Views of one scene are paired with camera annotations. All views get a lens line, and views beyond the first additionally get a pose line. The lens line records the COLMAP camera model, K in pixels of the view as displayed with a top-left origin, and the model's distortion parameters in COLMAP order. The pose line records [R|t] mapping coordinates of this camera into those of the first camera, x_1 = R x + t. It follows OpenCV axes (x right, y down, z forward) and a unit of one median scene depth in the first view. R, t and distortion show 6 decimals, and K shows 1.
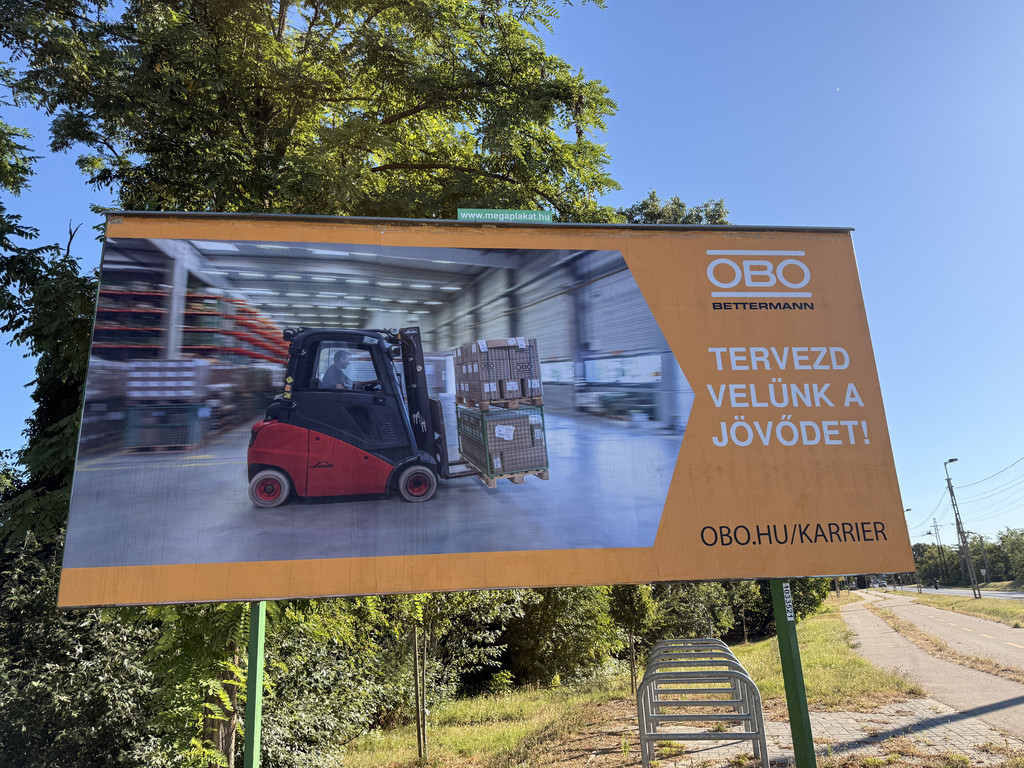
lens RADIAL K [[743.6, 0, 520.7], [0, 743.6, 389.9], [0, 0, 1]] dist [0.092170, -0.100157]
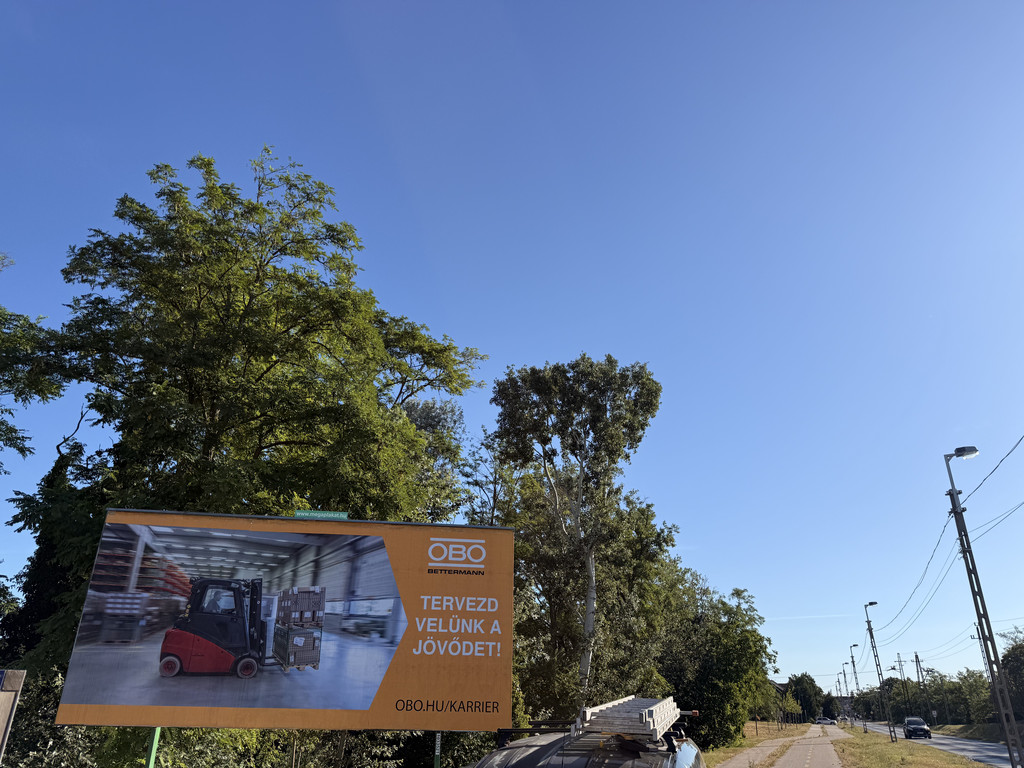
lens RADIAL K [[743.6, 0, 510.4], [0, 743.6, 382.9], [0, 0, 1]] dist [0.092170, -0.100157]
pose [[0.997804, 0.065898, -0.006733, 0.453938], [-0.066203, 0.988650, -0.134863, -0.345542], [-0.002231, 0.135013, 0.990841, -0.928662]]
